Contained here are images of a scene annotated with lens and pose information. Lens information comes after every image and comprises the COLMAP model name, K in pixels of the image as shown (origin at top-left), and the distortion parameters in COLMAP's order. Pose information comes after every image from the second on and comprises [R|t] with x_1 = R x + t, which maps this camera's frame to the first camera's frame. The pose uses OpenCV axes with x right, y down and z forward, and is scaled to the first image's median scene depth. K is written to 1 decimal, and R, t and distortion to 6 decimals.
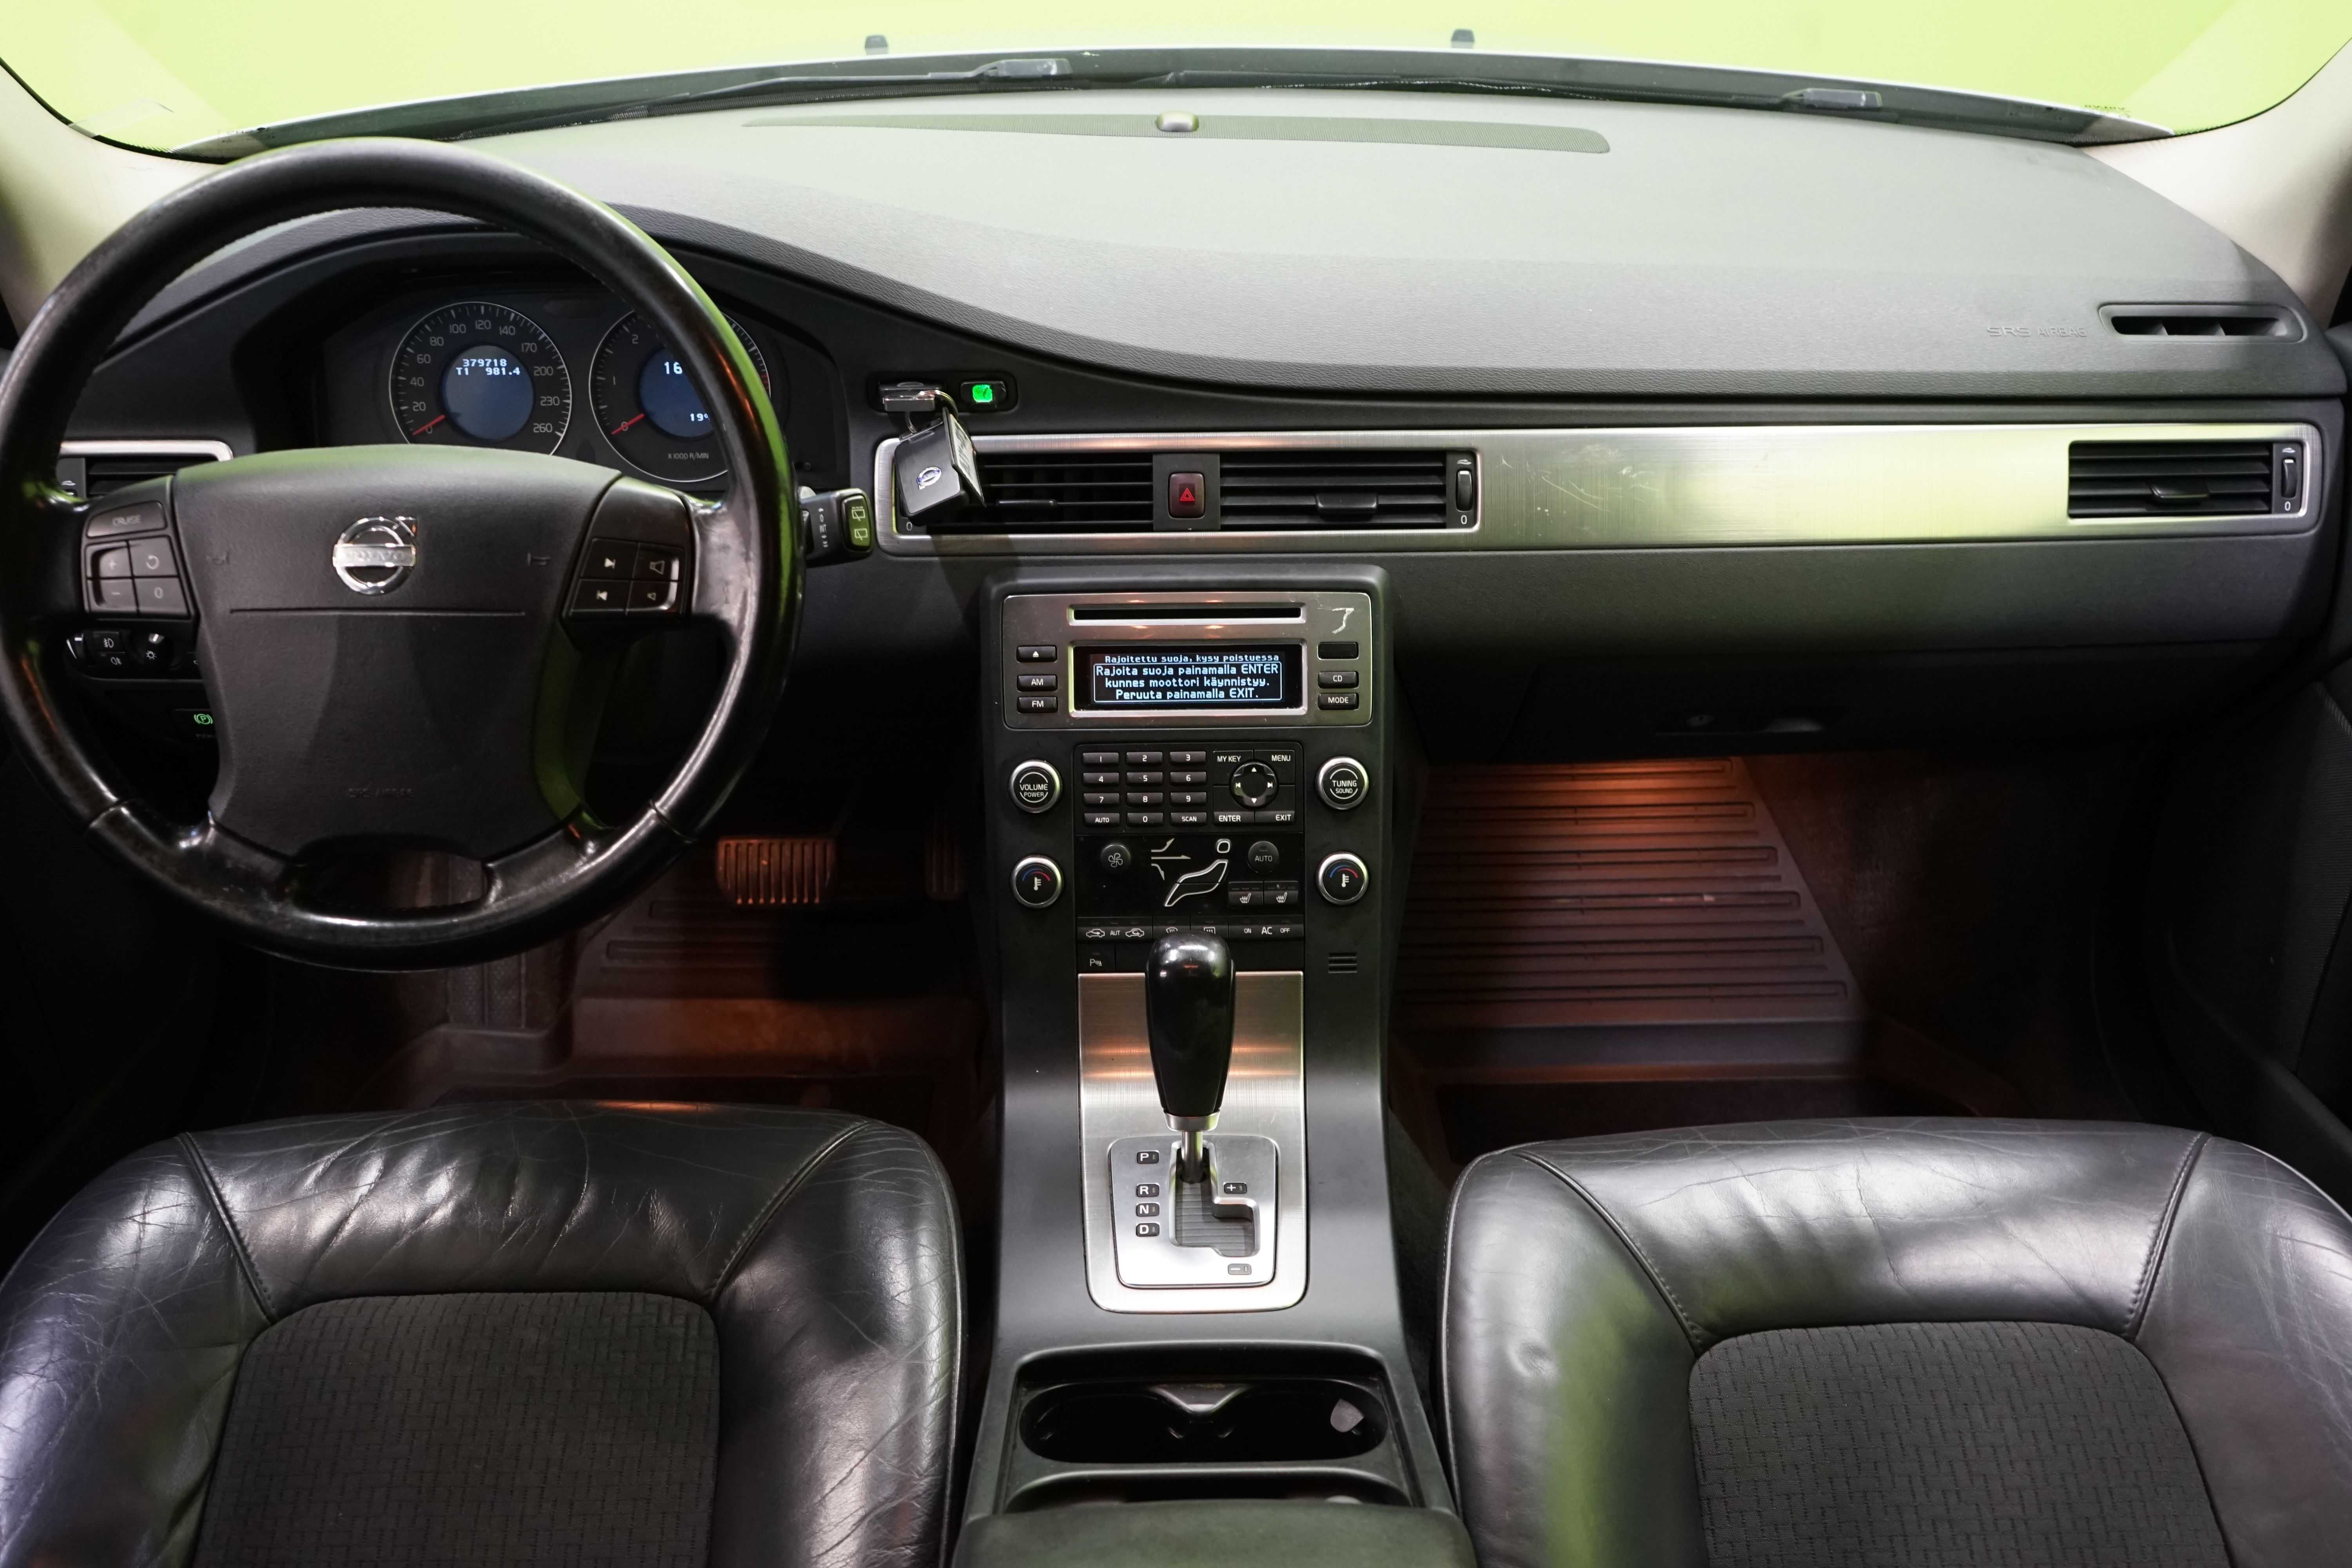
lens RADIAL K [[2029.0, 0, 1168.2], [0, 2029.0, 866.5], [0, 0, 1]] dist [-0.015085, -0.007763]
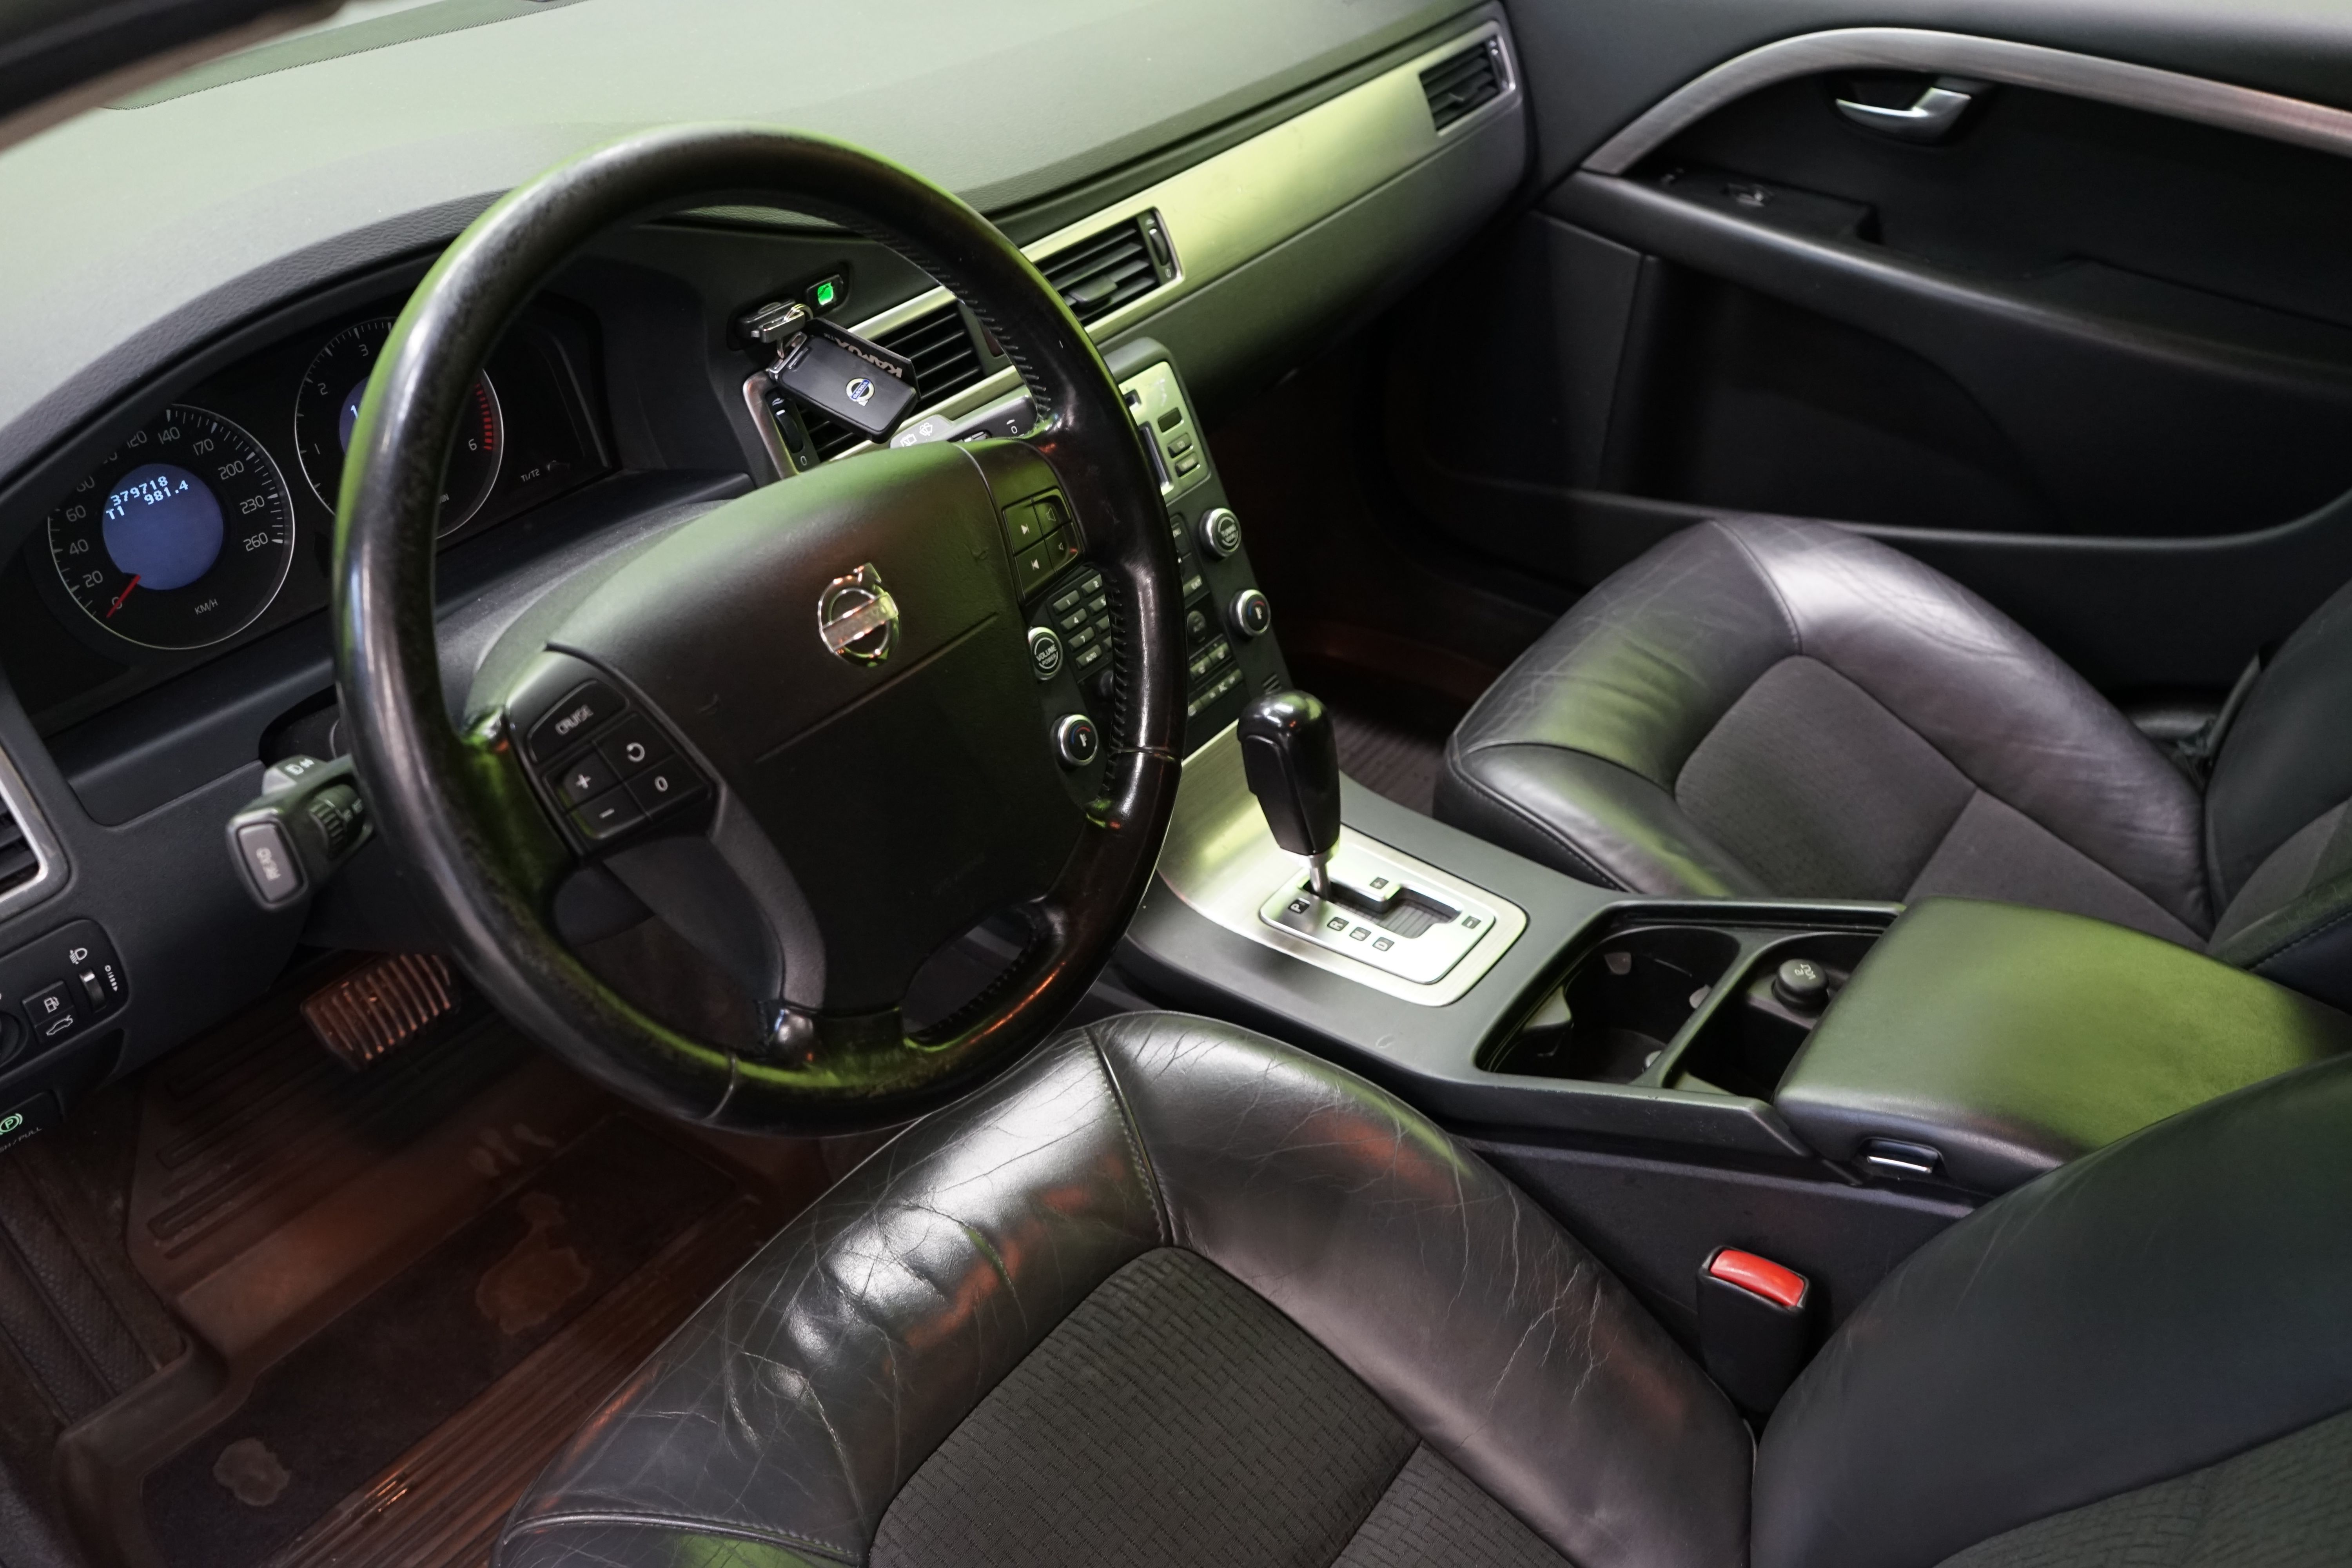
lens RADIAL K [[2029.0, 0, 1168.2], [0, 2029.0, 866.5], [0, 0, 1]] dist [-0.015085, -0.007763]
pose [[0.602824, -0.482600, 0.635374, -0.697077], [0.417079, 0.869472, 0.264697, -0.182455], [-0.680183, 0.105435, 0.725420, 0.247528]]
